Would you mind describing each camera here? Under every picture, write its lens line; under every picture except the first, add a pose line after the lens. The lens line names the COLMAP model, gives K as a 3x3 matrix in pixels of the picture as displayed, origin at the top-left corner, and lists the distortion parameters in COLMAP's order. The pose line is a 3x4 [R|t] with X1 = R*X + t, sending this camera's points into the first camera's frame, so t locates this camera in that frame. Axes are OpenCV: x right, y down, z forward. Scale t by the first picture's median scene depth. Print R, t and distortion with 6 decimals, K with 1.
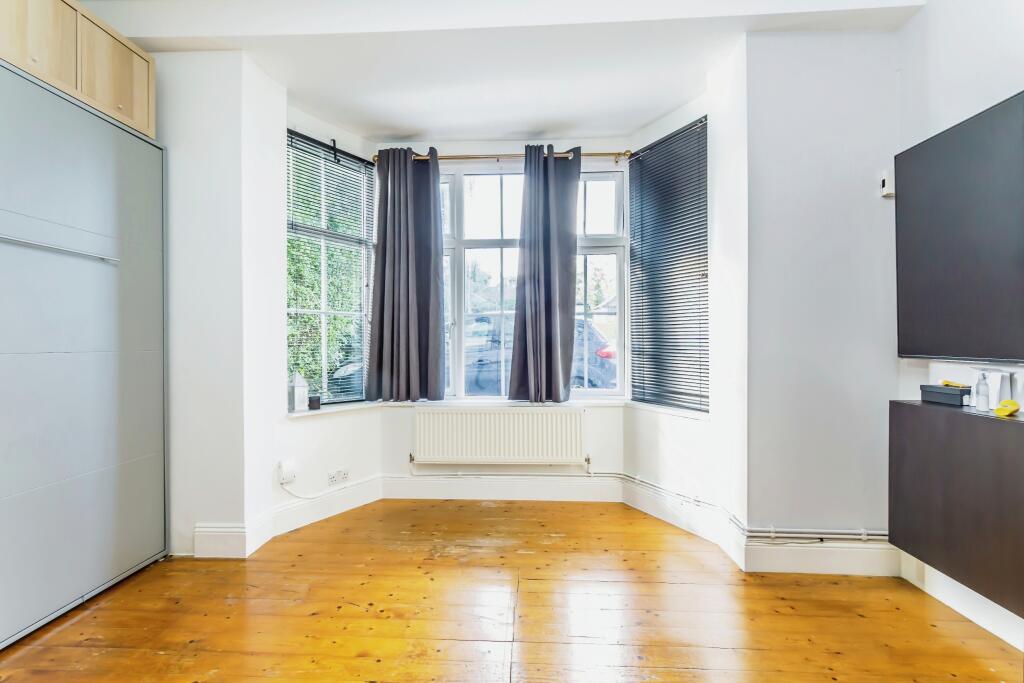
lens RADIAL K [[448.8, 0, 510.4], [0, 448.8, 339.2], [0, 0, 1]] dist [-0.006505, 0.001272]
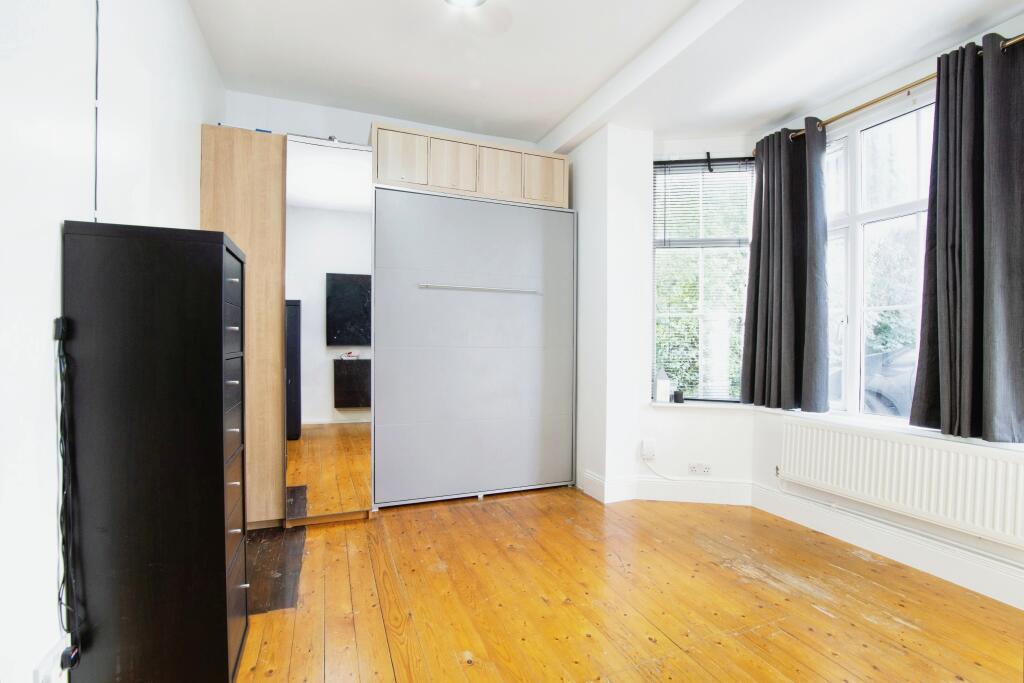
lens RADIAL K [[483.3, 0, 546.2], [0, 483.3, 340.9], [0, 0, 1]] dist [-0.020569, 0.000850]
pose [[0.436675, 0.003833, -0.899611, 0.463218], [-0.002818, 0.999992, 0.002893, -0.000501], [0.899615, 0.001271, 0.436682, 0.158213]]
